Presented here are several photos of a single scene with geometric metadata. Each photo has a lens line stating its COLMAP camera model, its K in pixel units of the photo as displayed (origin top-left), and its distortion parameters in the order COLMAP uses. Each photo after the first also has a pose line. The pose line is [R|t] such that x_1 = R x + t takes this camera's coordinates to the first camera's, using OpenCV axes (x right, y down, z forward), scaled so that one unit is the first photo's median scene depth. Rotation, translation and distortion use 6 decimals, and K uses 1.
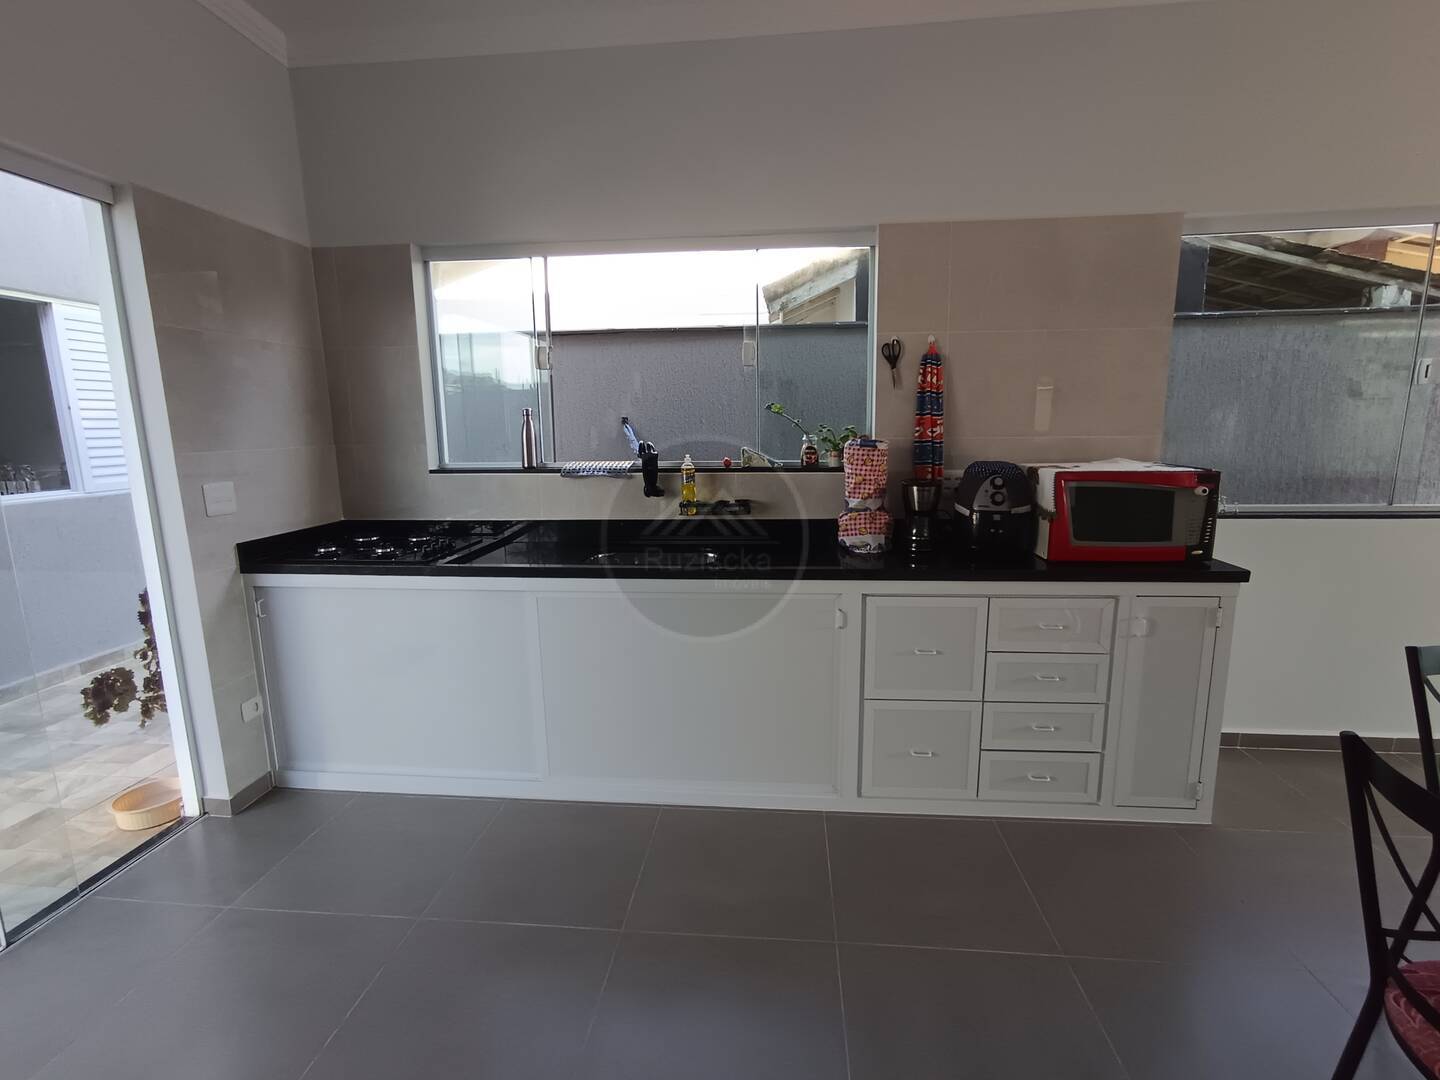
lens RADIAL K [[652.4, 0, 727.2], [0, 652.4, 533.2], [0, 0, 1]] dist [-0.034915, 0.023865]
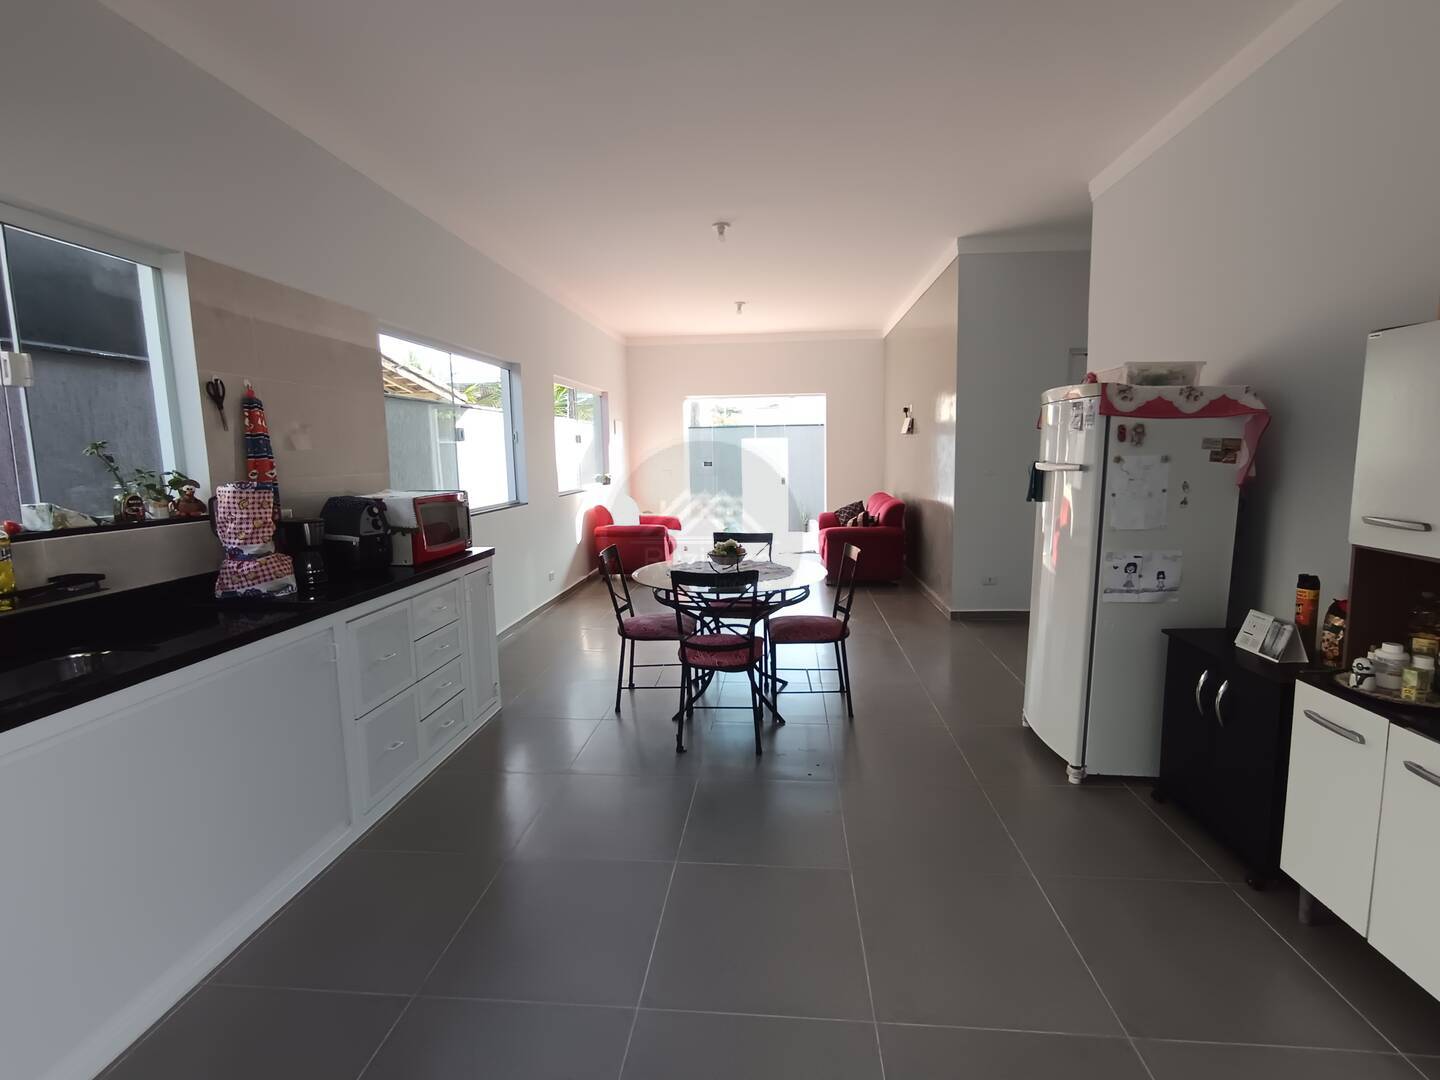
lens RADIAL K [[652.4, 0, 727.2], [0, 652.4, 533.2], [0, 0, 1]] dist [-0.034915, 0.023865]
pose [[-0.004473, -0.111219, 0.993786, -0.707908], [0.186591, 0.976249, 0.110097, -0.041169], [-0.982427, 0.185924, 0.016386, 0.287180]]
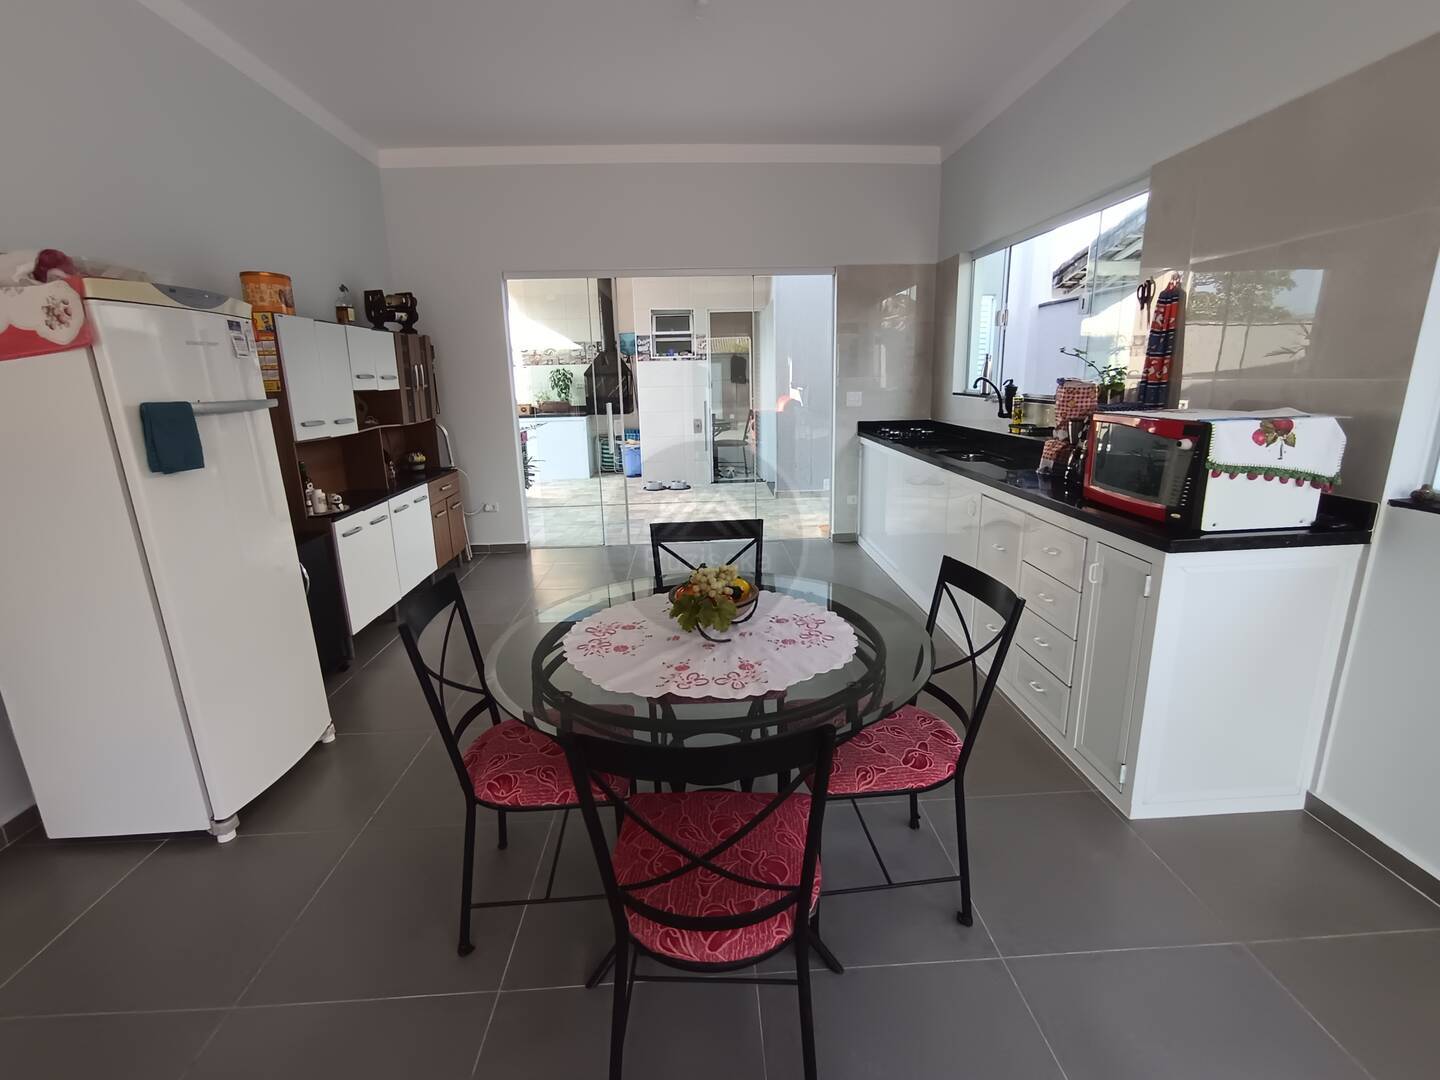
lens RADIAL K [[652.4, 0, 727.2], [0, 652.4, 533.2], [0, 0, 1]] dist [-0.034915, 0.023865]
pose [[0.143840, 0.246161, -0.958496, 1.230552], [-0.148672, 0.962951, 0.224994, -0.044271], [0.978369, 0.110139, 0.175108, 0.215366]]
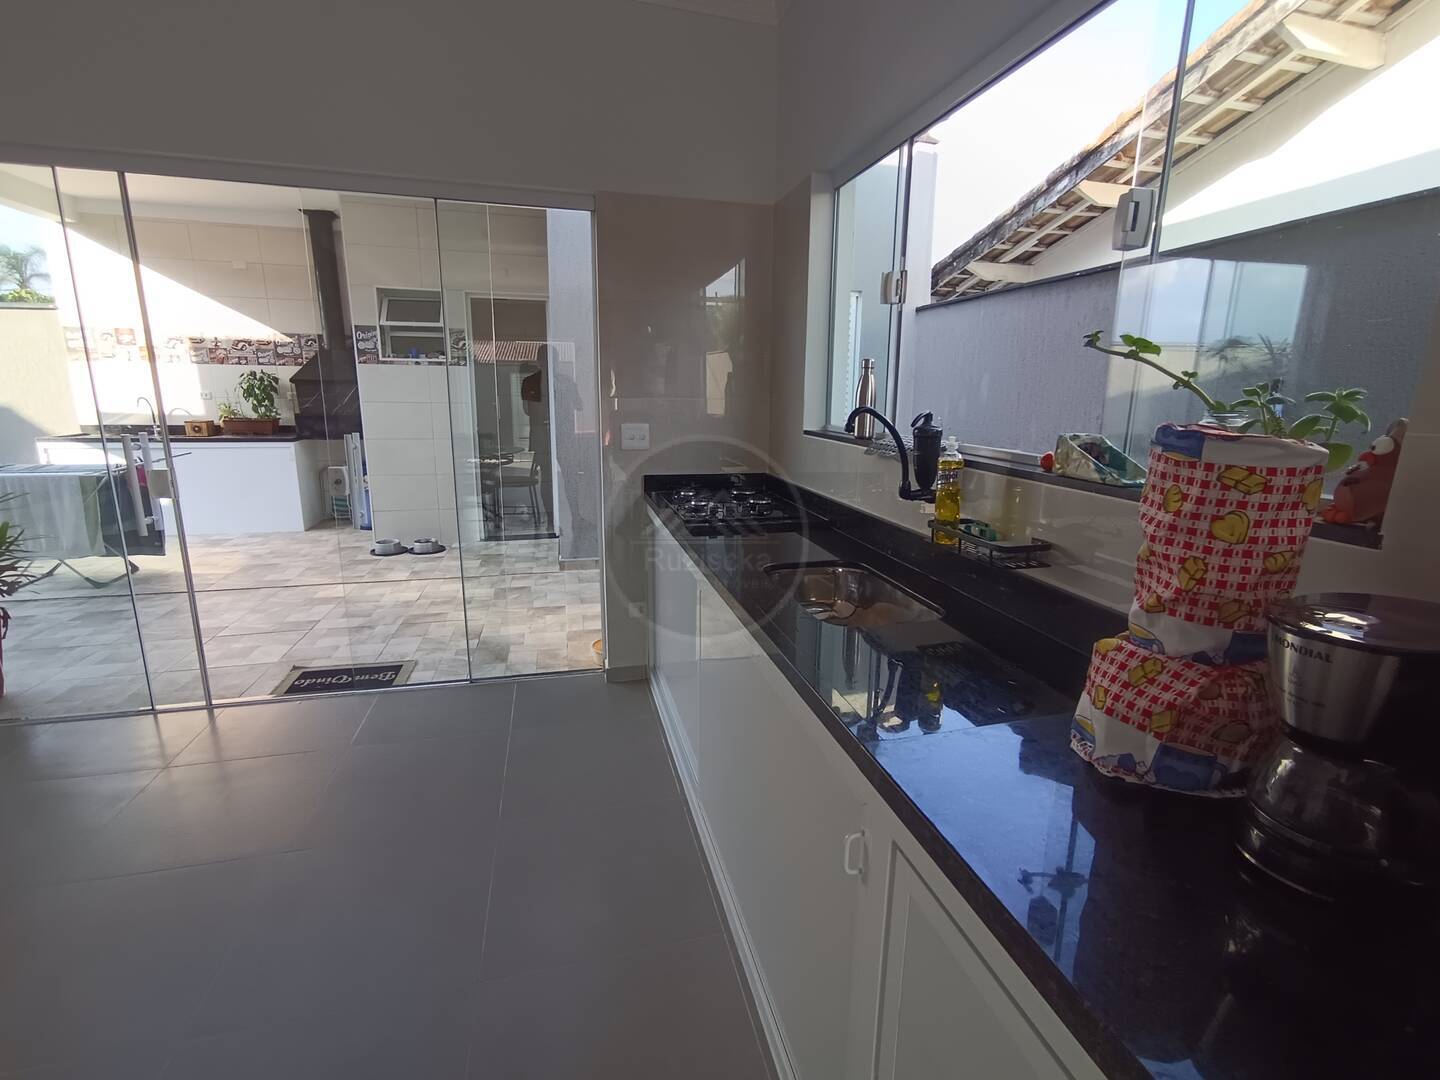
lens RADIAL K [[652.4, 0, 727.2], [0, 652.4, 533.2], [0, 0, 1]] dist [-0.034915, 0.023865]
pose [[0.338885, 0.218938, -0.914999, 0.403674], [-0.179378, 0.969742, 0.165601, -0.099710], [0.923569, 0.108011, 0.367904, 0.643548]]
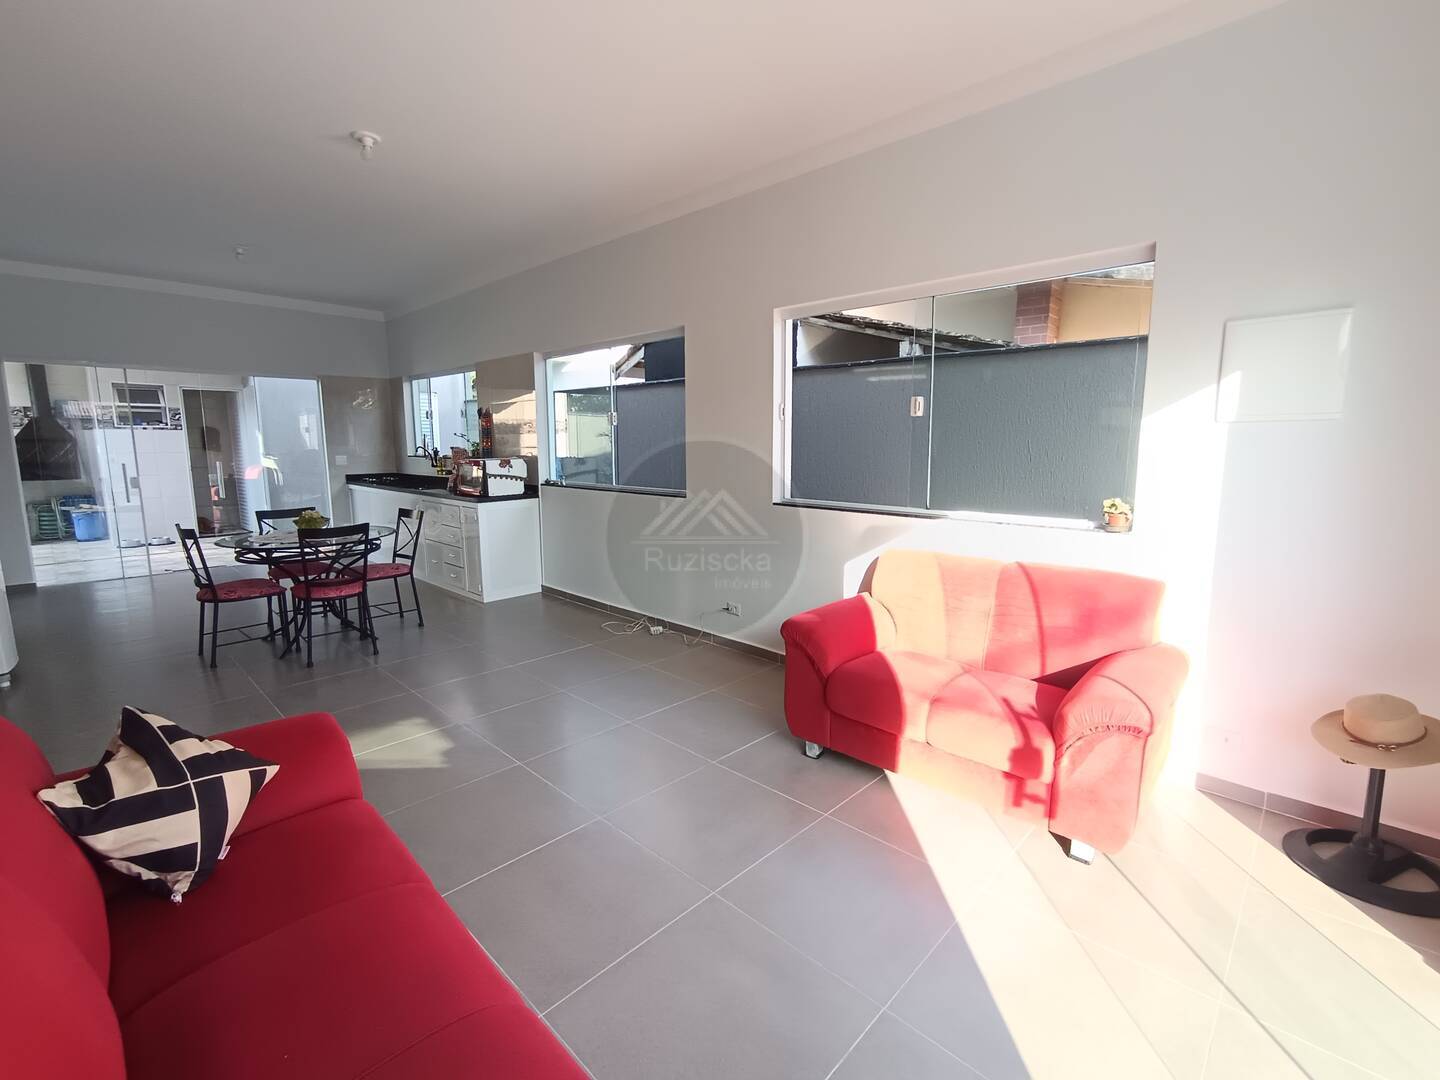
lens RADIAL K [[652.4, 0, 727.2], [0, 652.4, 533.2], [0, 0, 1]] dist [-0.034915, 0.023865]
pose [[0.782902, 0.102020, -0.613723, 2.558762], [-0.115455, 0.993153, 0.017812, 0.026055], [0.611338, 0.056913, 0.789320, -0.352383]]
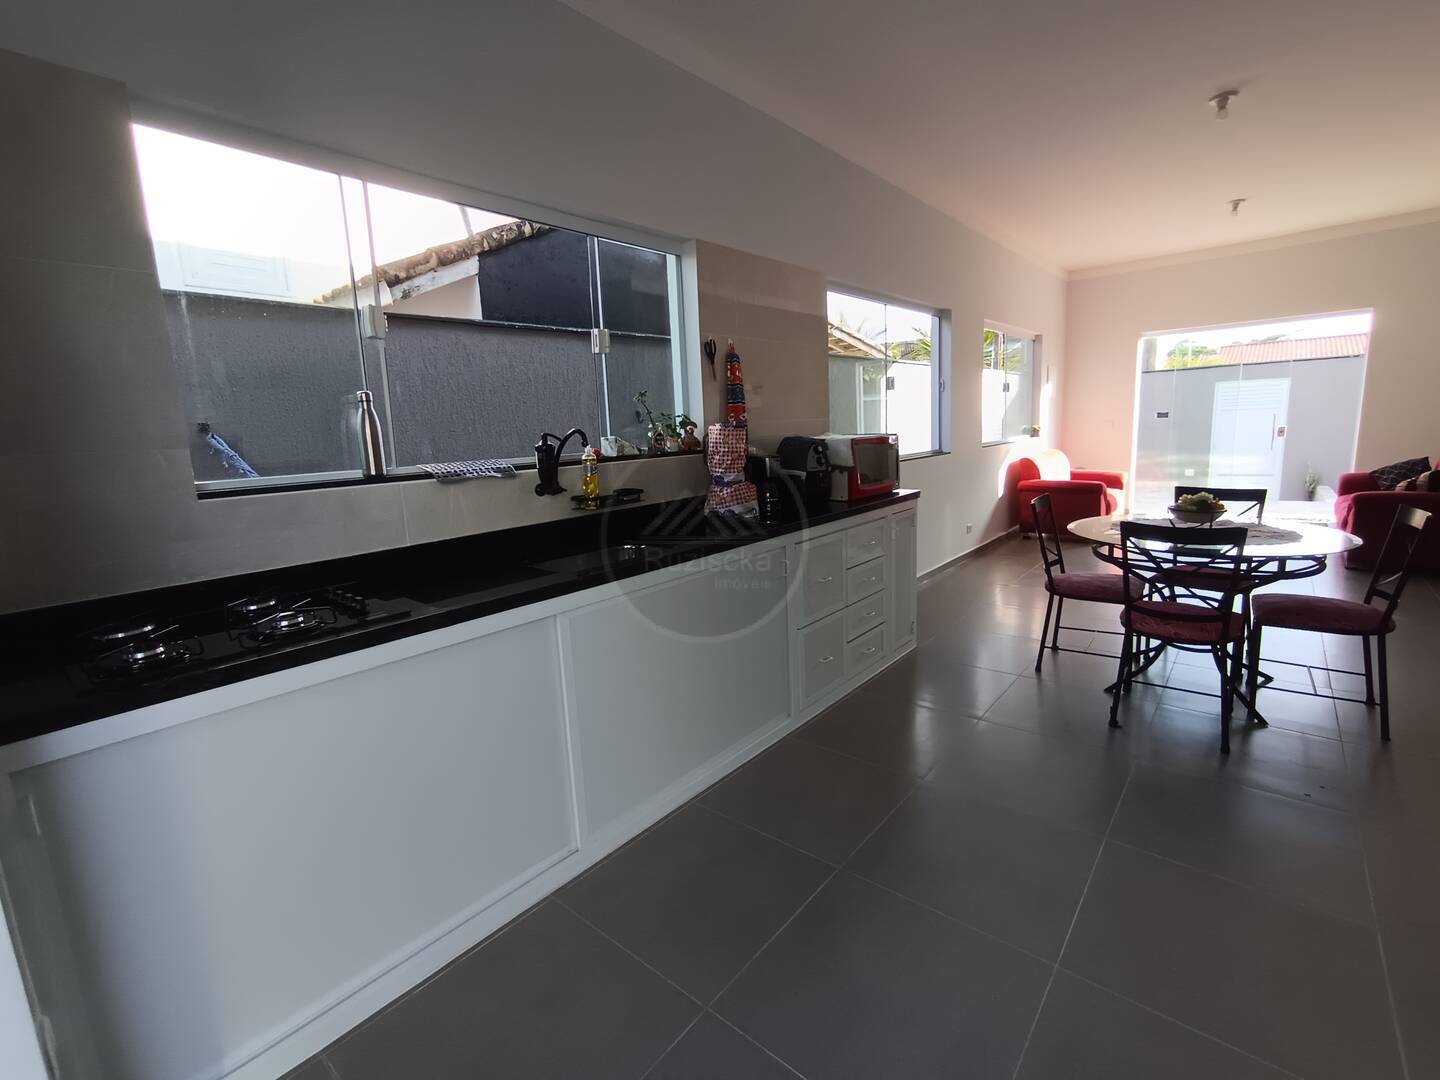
lens RADIAL K [[652.4, 0, 727.2], [0, 652.4, 533.2], [0, 0, 1]] dist [-0.034915, 0.023865]
pose [[0.569714, -0.148874, 0.808247, -0.728003], [0.175066, 0.982868, 0.057638, -0.015572], [-0.802980, 0.108660, 0.586017, 0.320354]]
